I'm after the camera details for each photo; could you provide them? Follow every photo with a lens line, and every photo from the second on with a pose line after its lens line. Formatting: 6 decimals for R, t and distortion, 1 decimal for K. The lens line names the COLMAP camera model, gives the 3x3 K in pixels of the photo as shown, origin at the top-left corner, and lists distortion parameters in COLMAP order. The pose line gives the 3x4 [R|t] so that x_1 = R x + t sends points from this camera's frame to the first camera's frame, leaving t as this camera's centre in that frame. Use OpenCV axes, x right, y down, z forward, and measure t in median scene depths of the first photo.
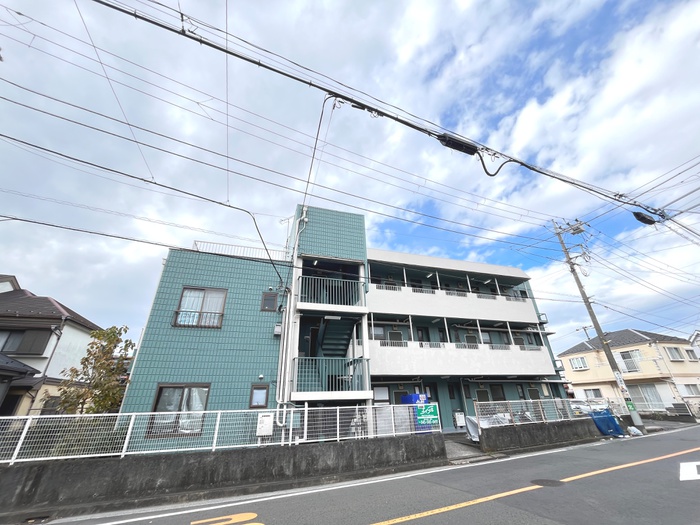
lens RADIAL K [[277.8, 0, 351.1], [0, 277.8, 275.3], [0, 0, 1]] dist [-0.005653, 0.000052]
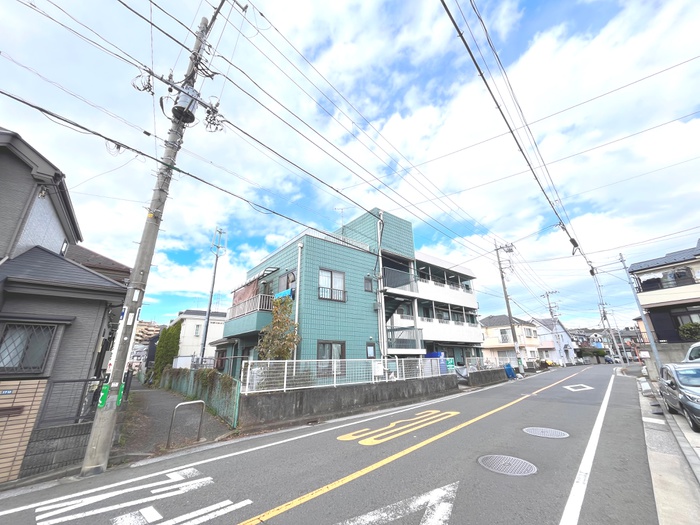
lens RADIAL K [[283.1, 0, 350.0], [0, 283.1, 262.5], [0, 0, 1]] dist [-0.001607, -0.000112]
pose [[0.922111, 0.140772, 0.360410, -0.903486], [-0.176073, 0.982102, 0.066887, -0.090904], [-0.344543, -0.125136, 0.930393, -0.261177]]
